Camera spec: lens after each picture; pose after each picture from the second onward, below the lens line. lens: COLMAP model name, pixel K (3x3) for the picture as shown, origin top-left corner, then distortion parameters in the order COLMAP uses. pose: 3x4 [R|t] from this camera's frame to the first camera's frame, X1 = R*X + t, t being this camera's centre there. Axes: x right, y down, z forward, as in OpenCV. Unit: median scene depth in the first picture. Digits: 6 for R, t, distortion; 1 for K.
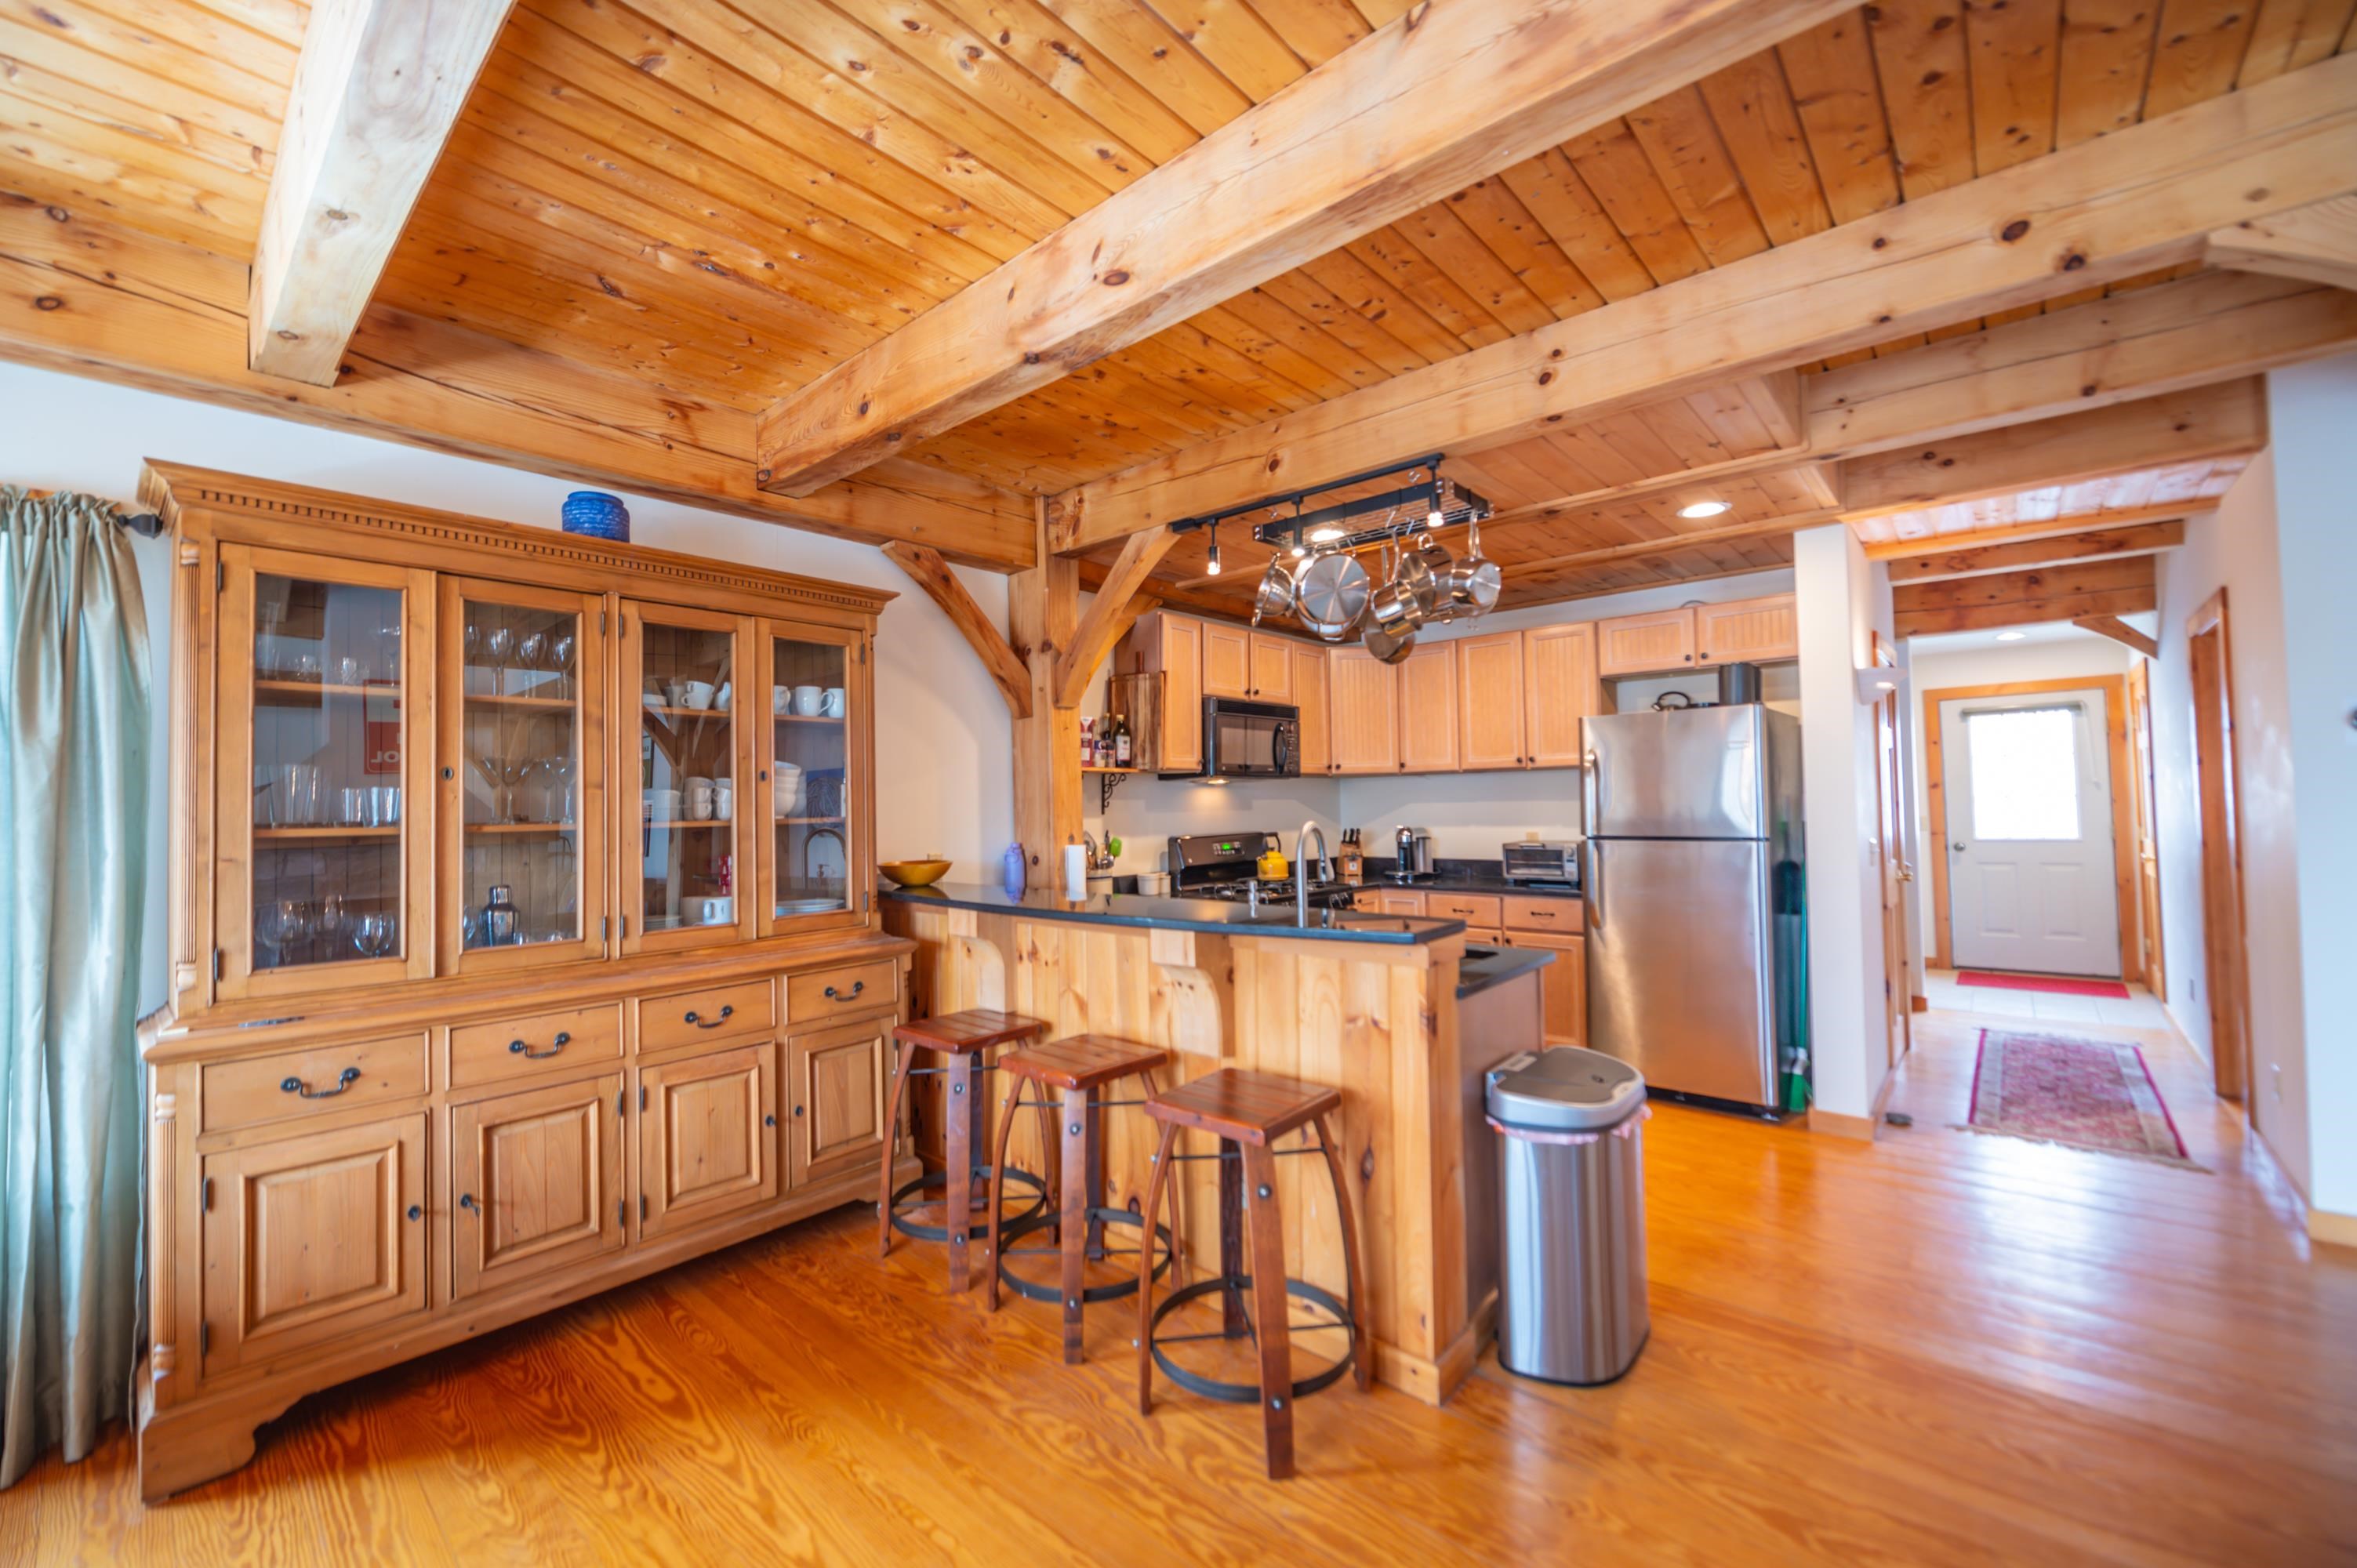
lens RADIAL K [[940.7, 0, 1181.4], [0, 940.7, 782.7], [0, 0, 1]] dist [-0.007754, -0.000807]
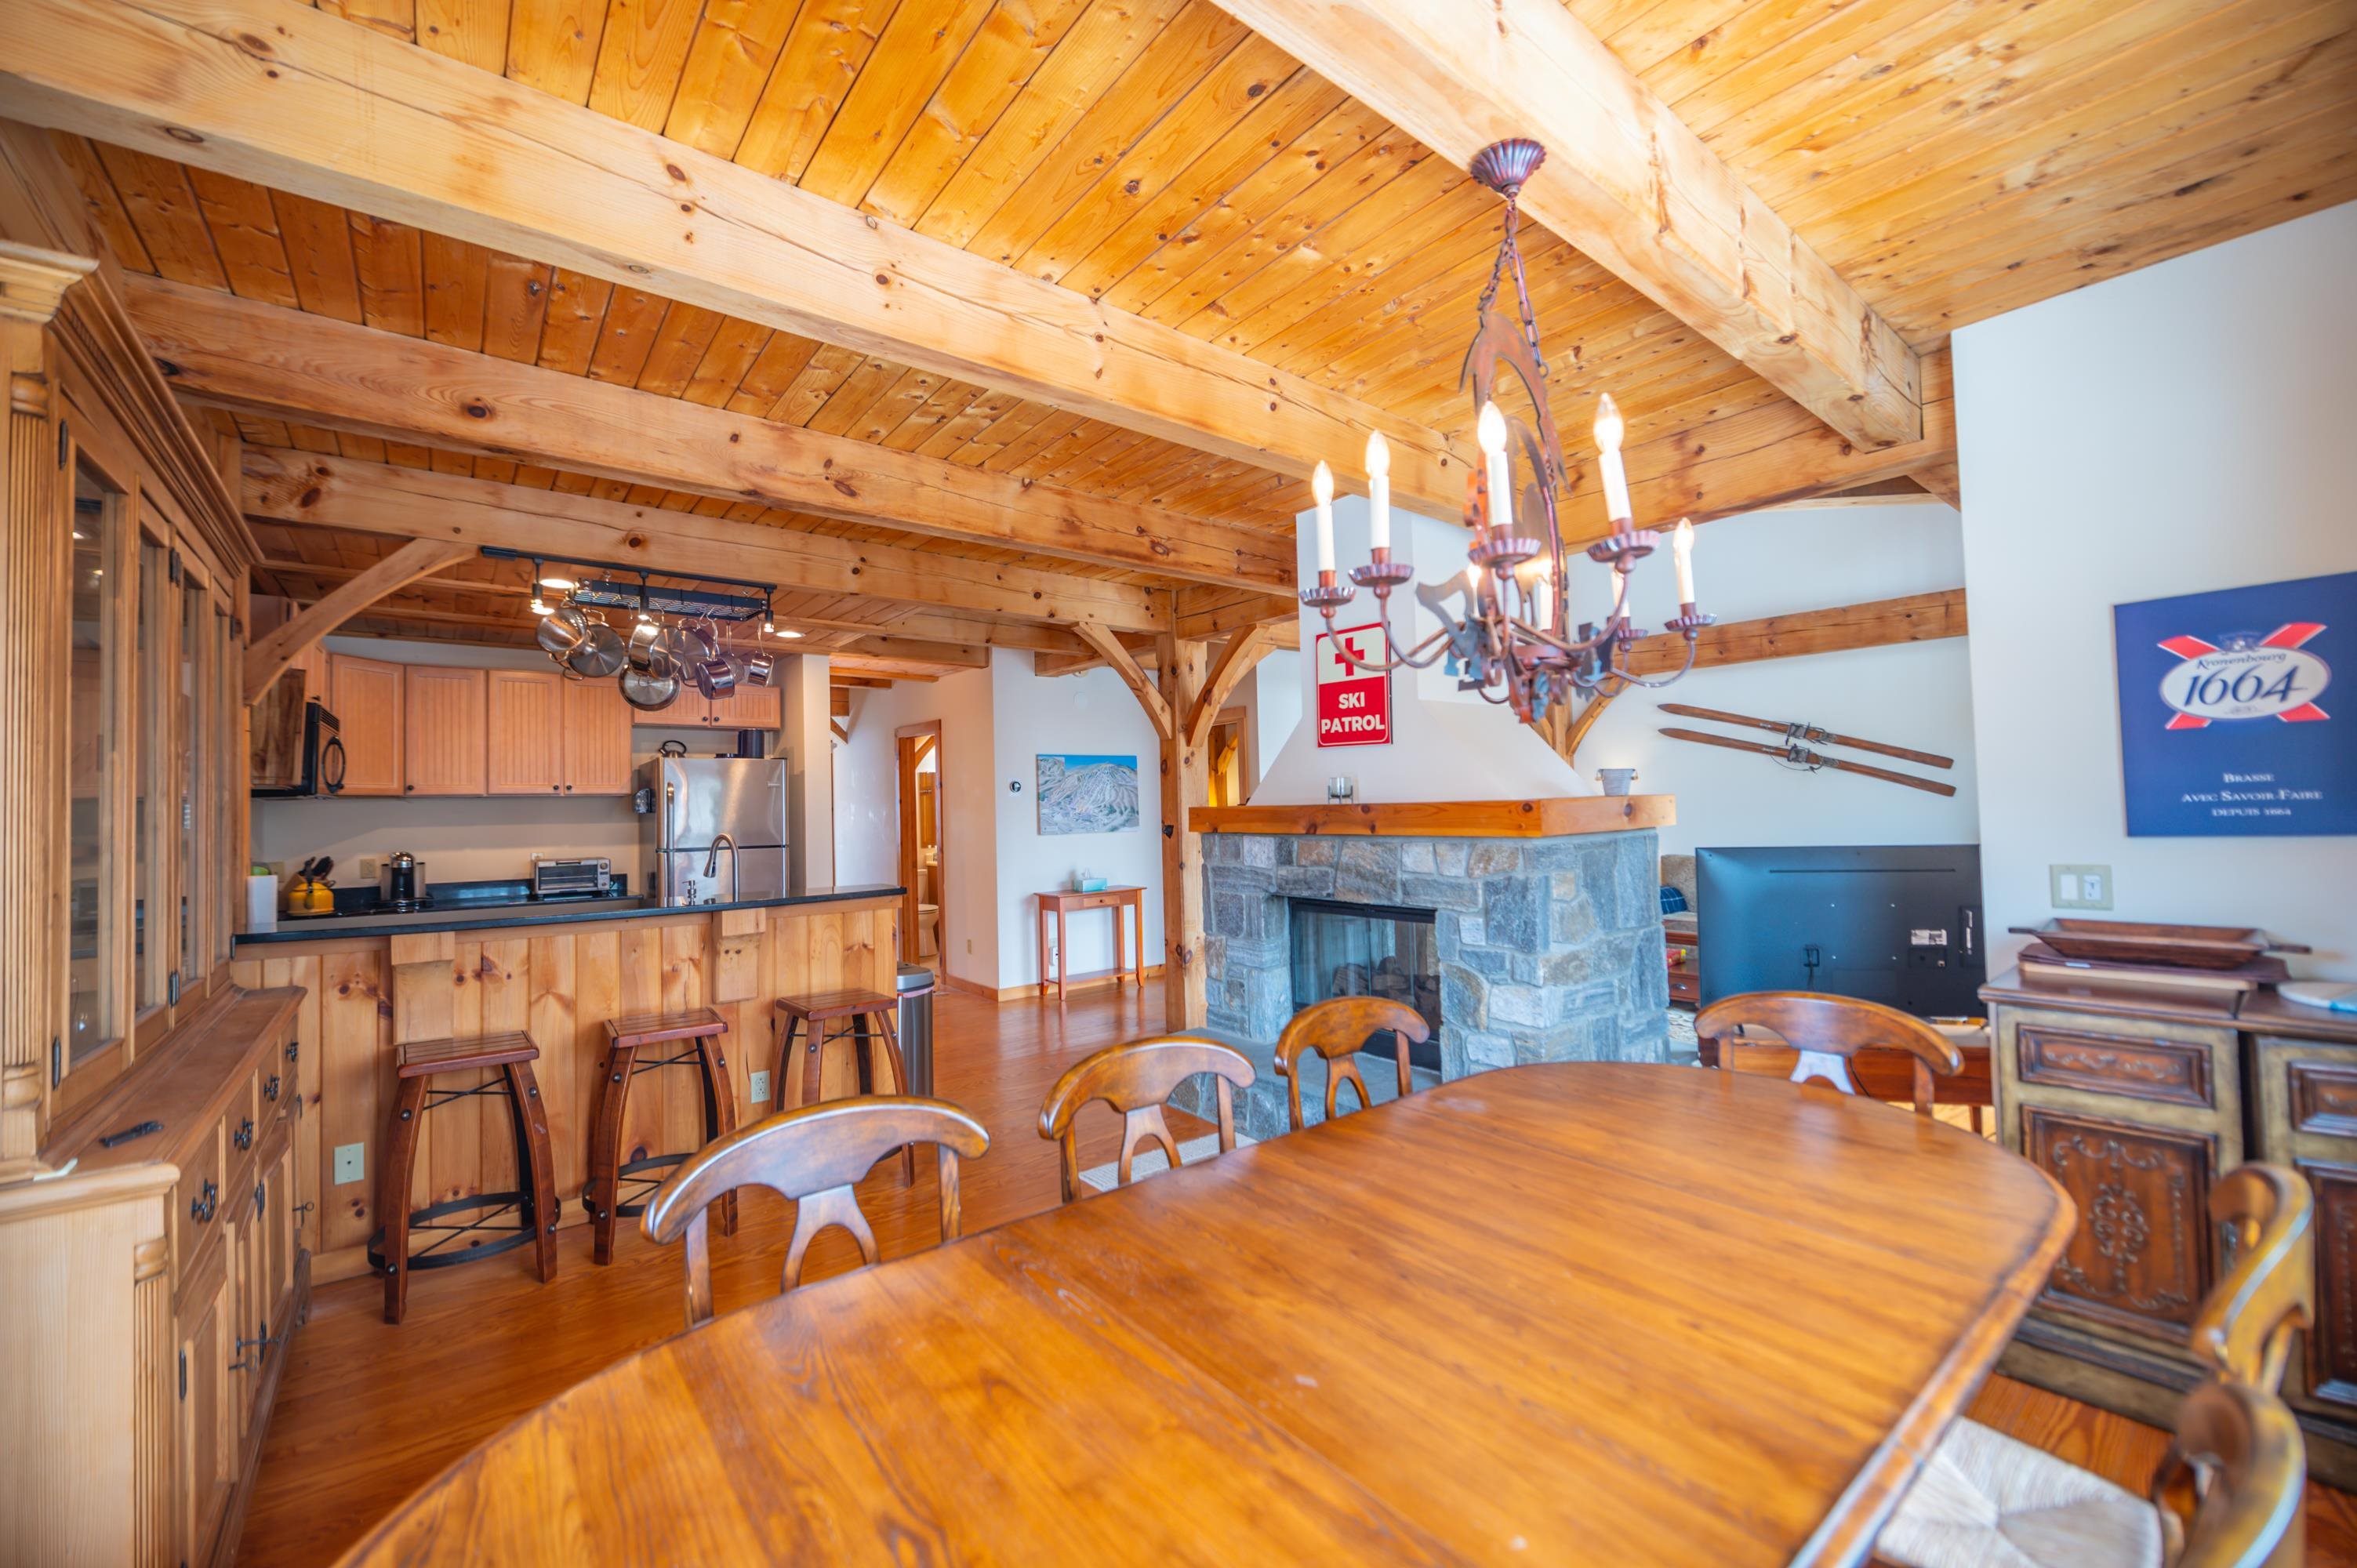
lens RADIAL K [[940.7, 0, 1175.9], [0, 940.7, 781.5], [0, 0, 1]] dist [-0.007754, -0.000807]
pose [[0.180475, 0.042513, 0.982660, -1.201470], [-0.006659, 0.999095, -0.042001, 0.021537], [-0.983557, 0.001037, 0.180595, 0.118781]]
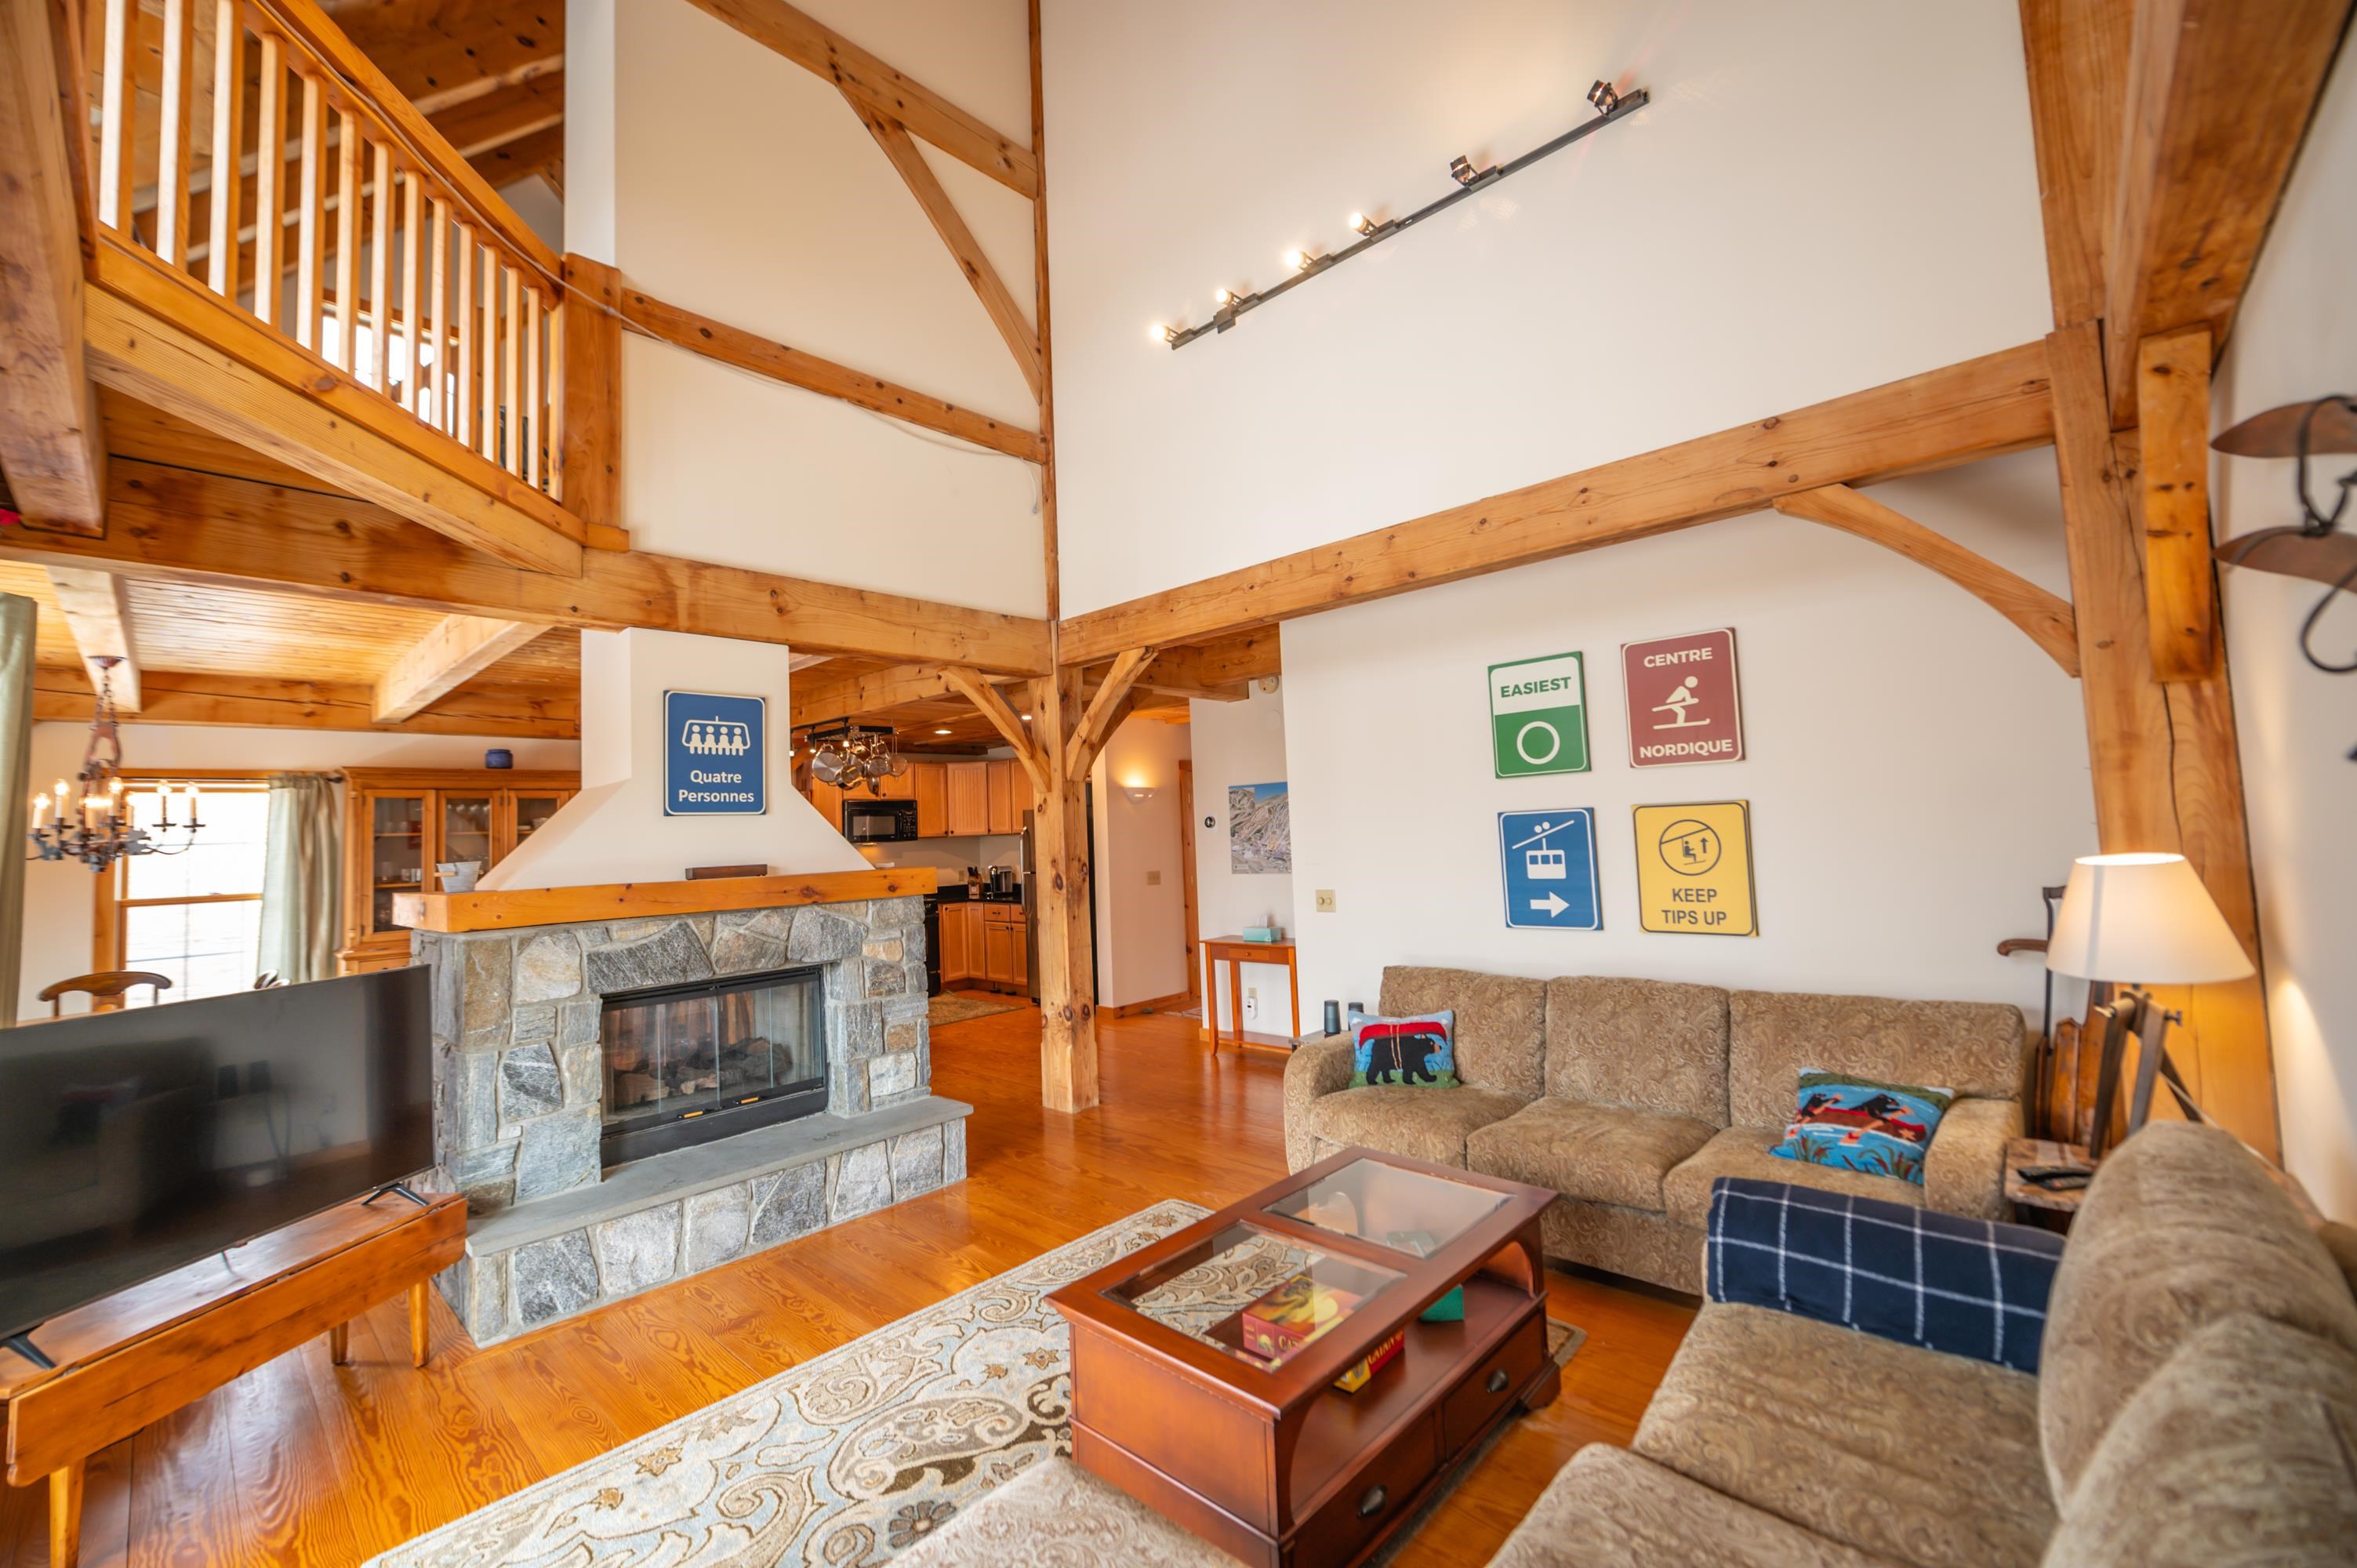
lens RADIAL K [[940.7, 0, 1166.9], [0, 940.7, 772.5], [0, 0, 1]] dist [-0.007754, -0.000807]
pose [[0.999195, -0.022196, -0.033423, 1.324291], [0.021008, 0.999149, -0.035492, -0.120651], [0.034183, 0.034761, 0.998811, -1.536826]]
